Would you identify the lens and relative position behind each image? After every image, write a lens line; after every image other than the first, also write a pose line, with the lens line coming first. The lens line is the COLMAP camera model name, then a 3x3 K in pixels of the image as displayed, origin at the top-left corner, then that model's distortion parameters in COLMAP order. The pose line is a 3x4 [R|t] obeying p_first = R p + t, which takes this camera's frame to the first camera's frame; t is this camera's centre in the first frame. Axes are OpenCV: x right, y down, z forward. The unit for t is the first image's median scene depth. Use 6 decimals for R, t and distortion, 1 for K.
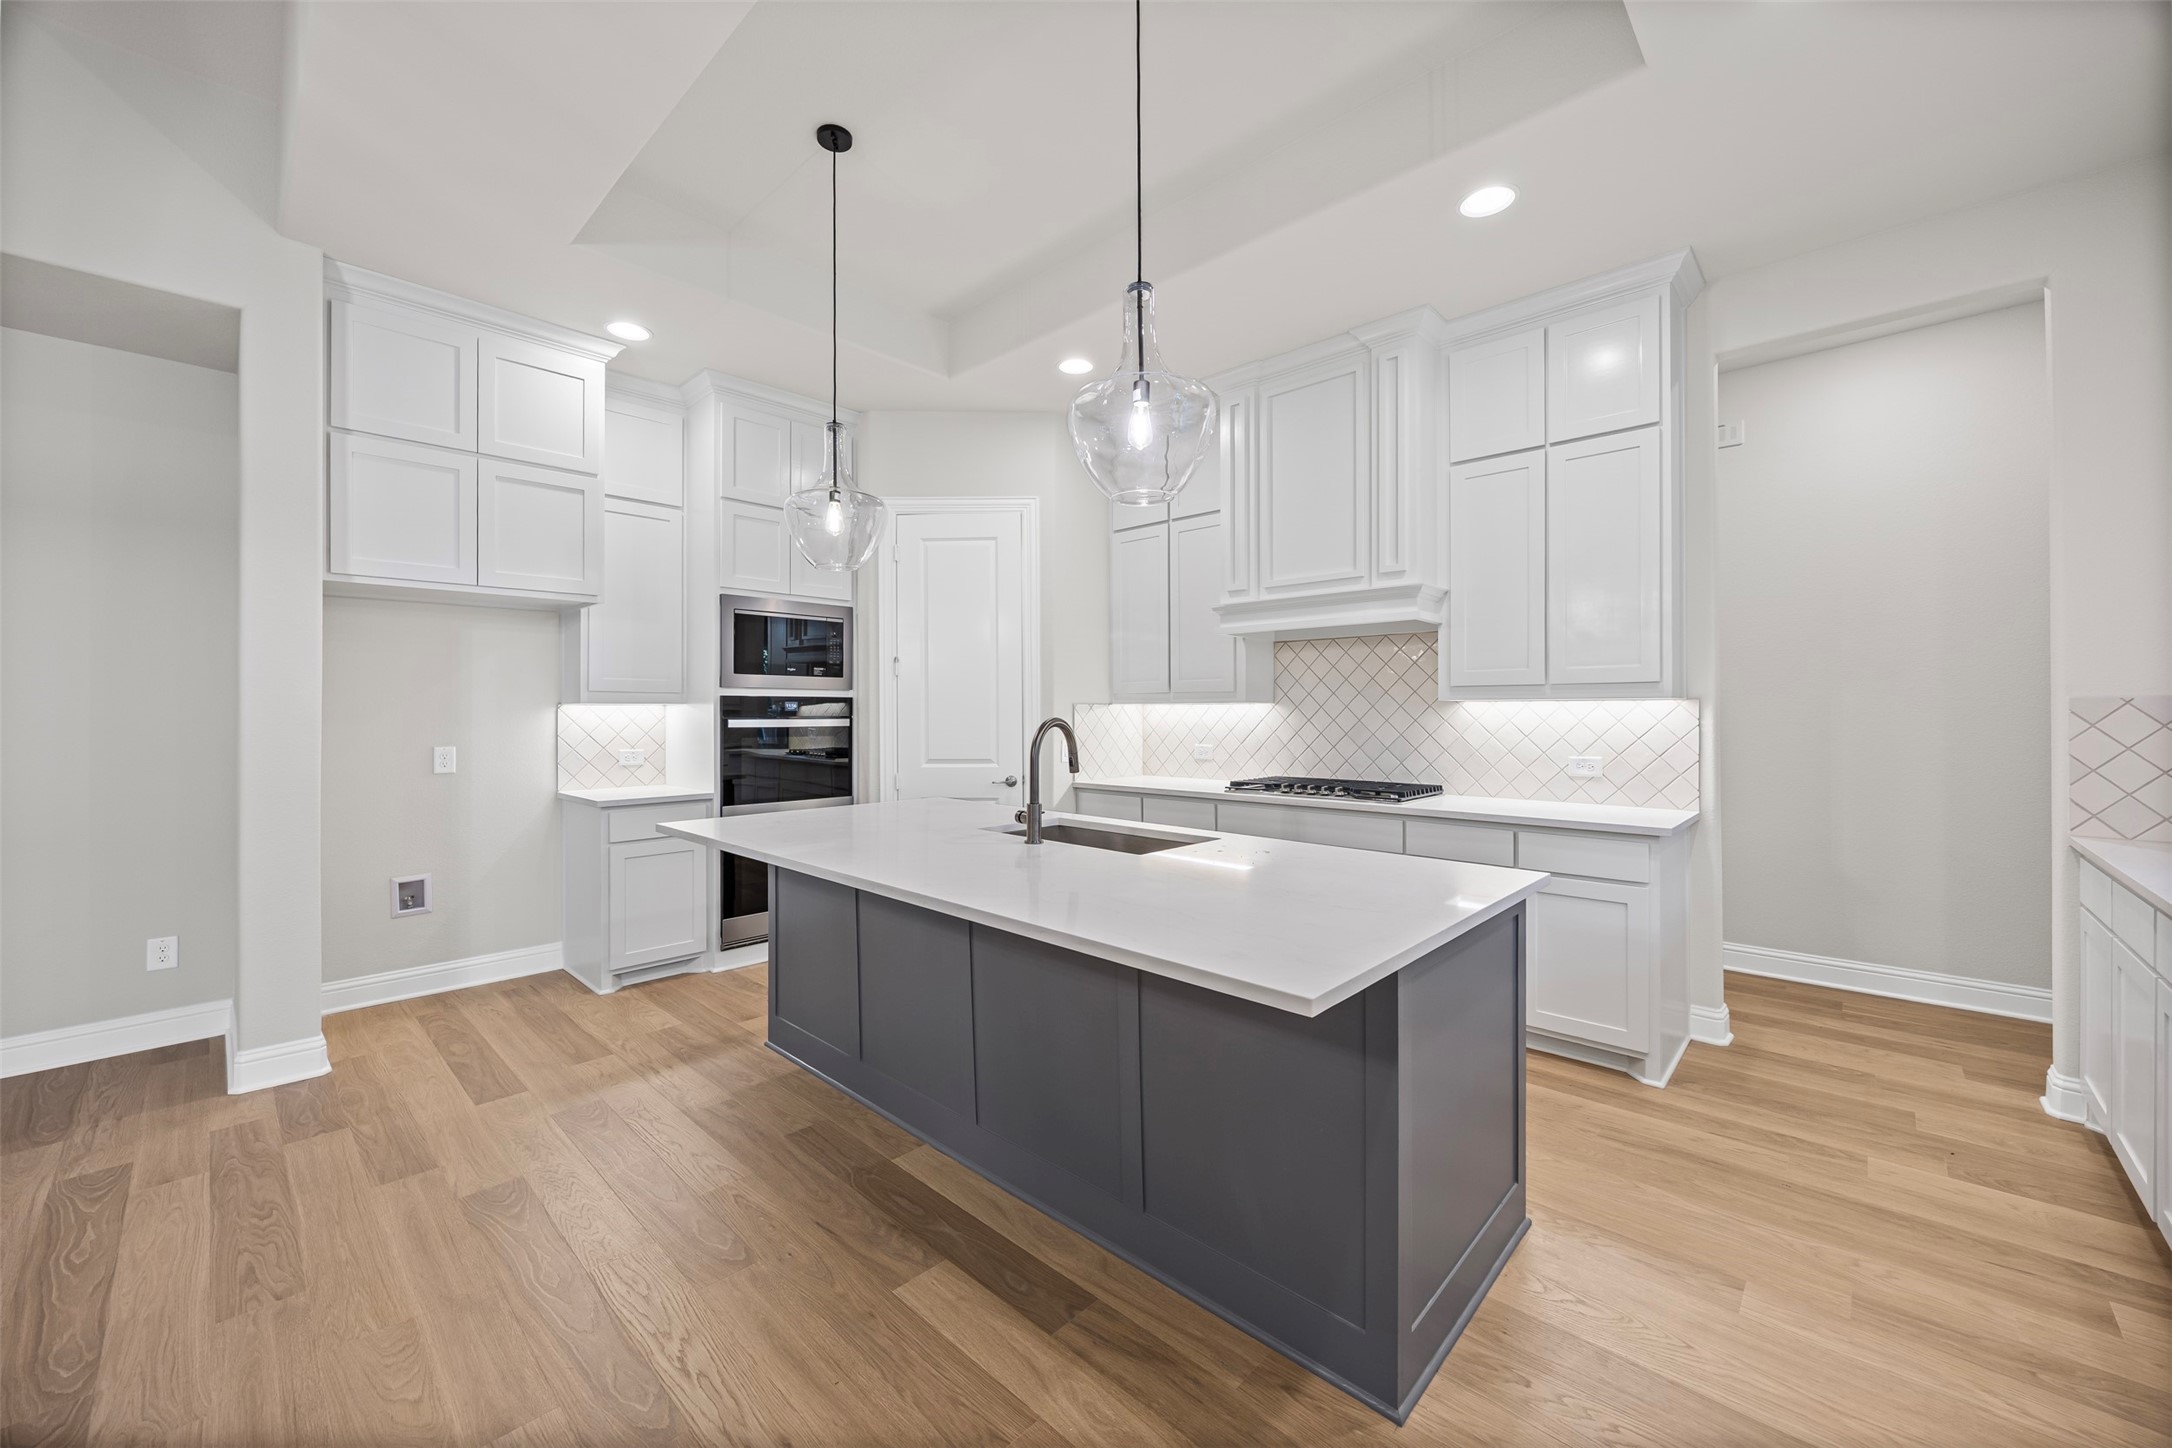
lens RADIAL K [[832.2, 0, 1084.7], [0, 832.2, 697.5], [0, 0, 1]] dist [-0.003027, -0.000155]
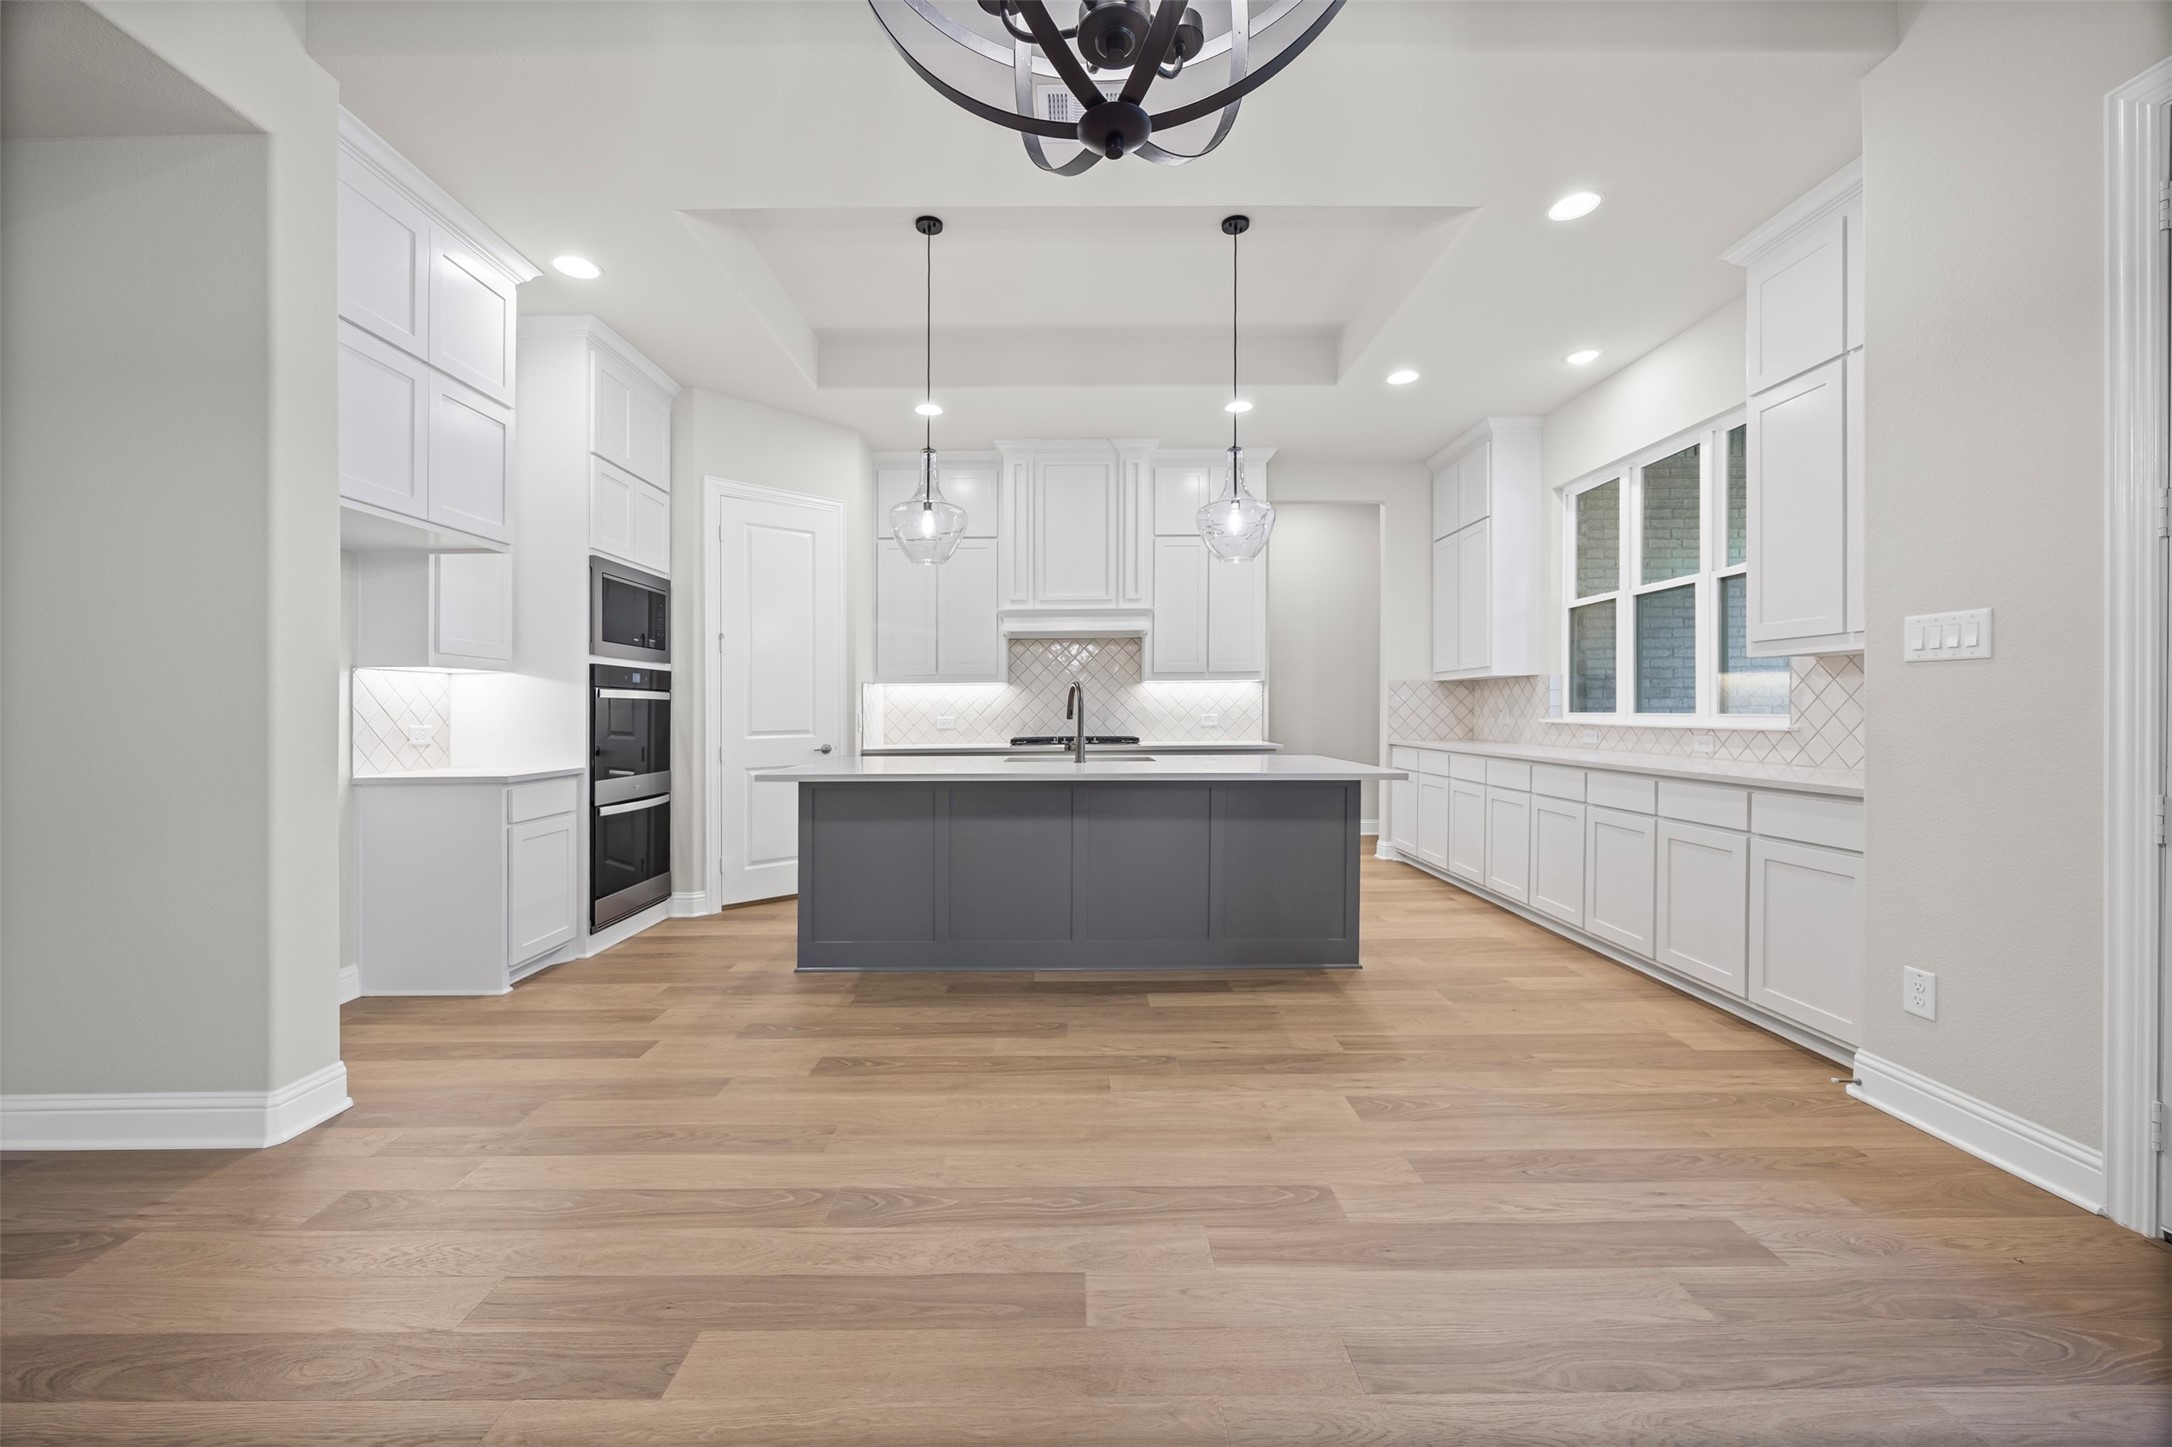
lens RADIAL K [[828.1, 0, 1075.7], [0, 828.1, 712.3], [0, 0, 1]] dist [-0.000899, -0.000095]
pose [[0.721664, -0.005853, 0.692219, -0.749773], [-0.003886, 0.999914, 0.012507, 0.042293], [-0.692233, -0.011716, 0.721579, -0.060124]]
